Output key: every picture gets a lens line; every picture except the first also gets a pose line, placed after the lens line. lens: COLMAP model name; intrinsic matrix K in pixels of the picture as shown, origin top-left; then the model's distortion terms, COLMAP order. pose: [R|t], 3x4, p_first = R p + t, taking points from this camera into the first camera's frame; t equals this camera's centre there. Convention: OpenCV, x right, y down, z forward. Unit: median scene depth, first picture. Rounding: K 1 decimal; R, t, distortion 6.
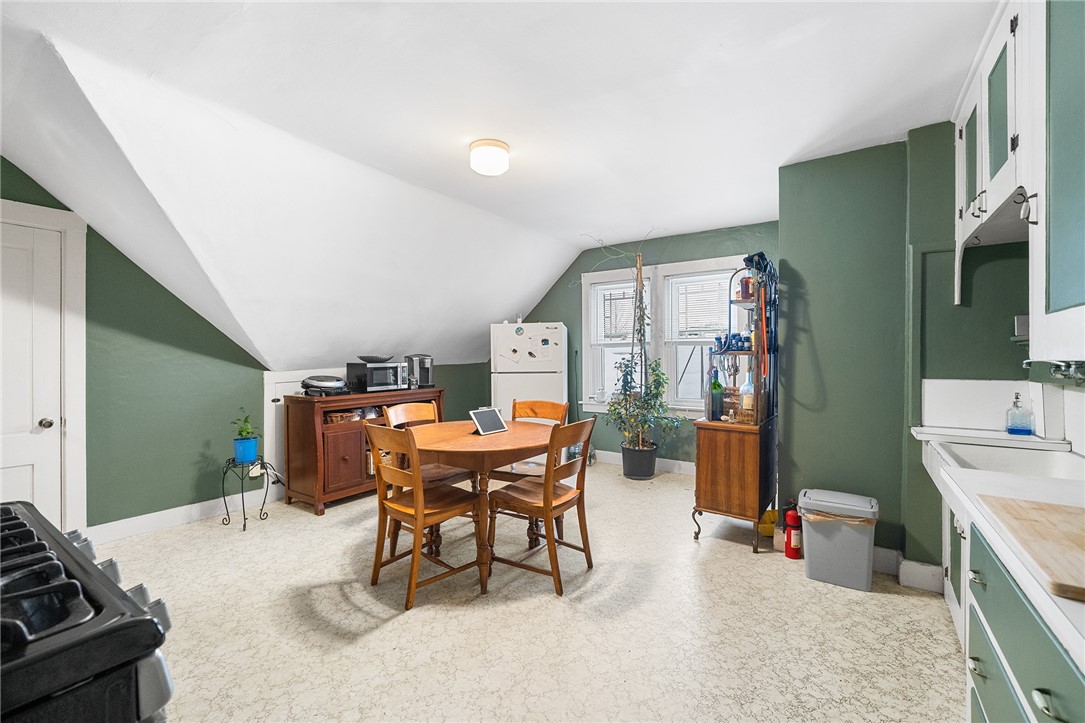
lens RADIAL K [[456.3, 0, 542.2], [0, 456.3, 360.1], [0, 0, 1]] dist [-0.000462, -0.000940]
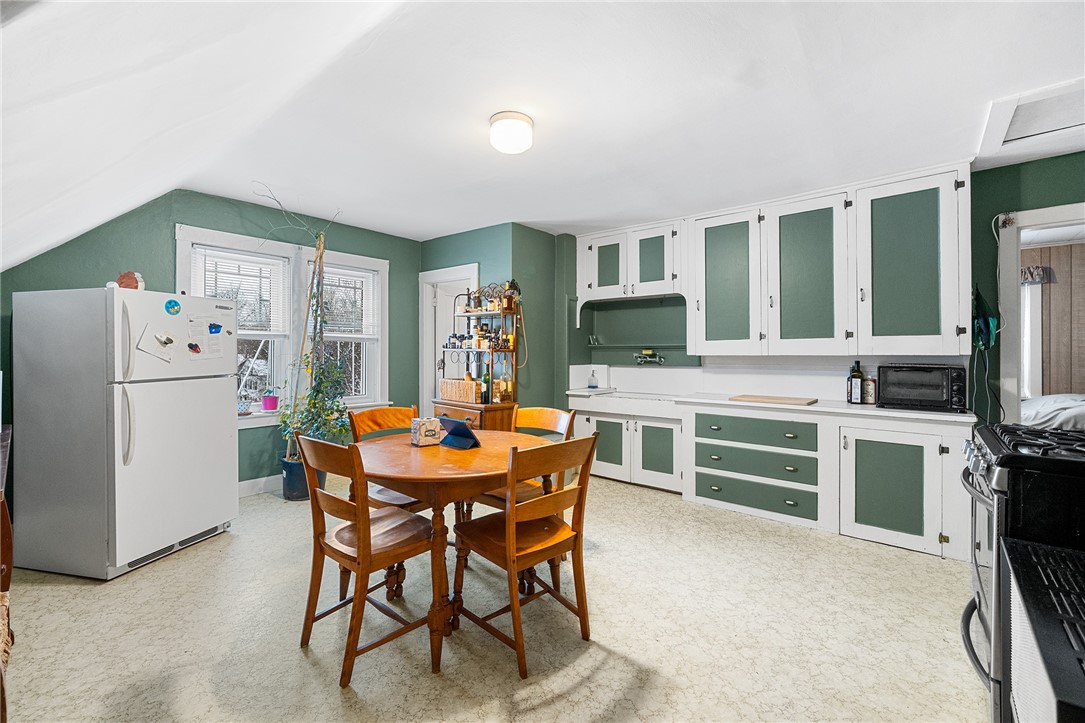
lens RADIAL K [[456.3, 0, 540.0], [0, 456.3, 352.8], [0, 0, 1]] dist [-0.000462, -0.000940]
pose [[0.108415, 0.003974, 0.994098, -0.891943], [0.004983, 0.999977, -0.004541, -0.001945], [-0.994093, 0.005446, 0.108393, 0.750499]]
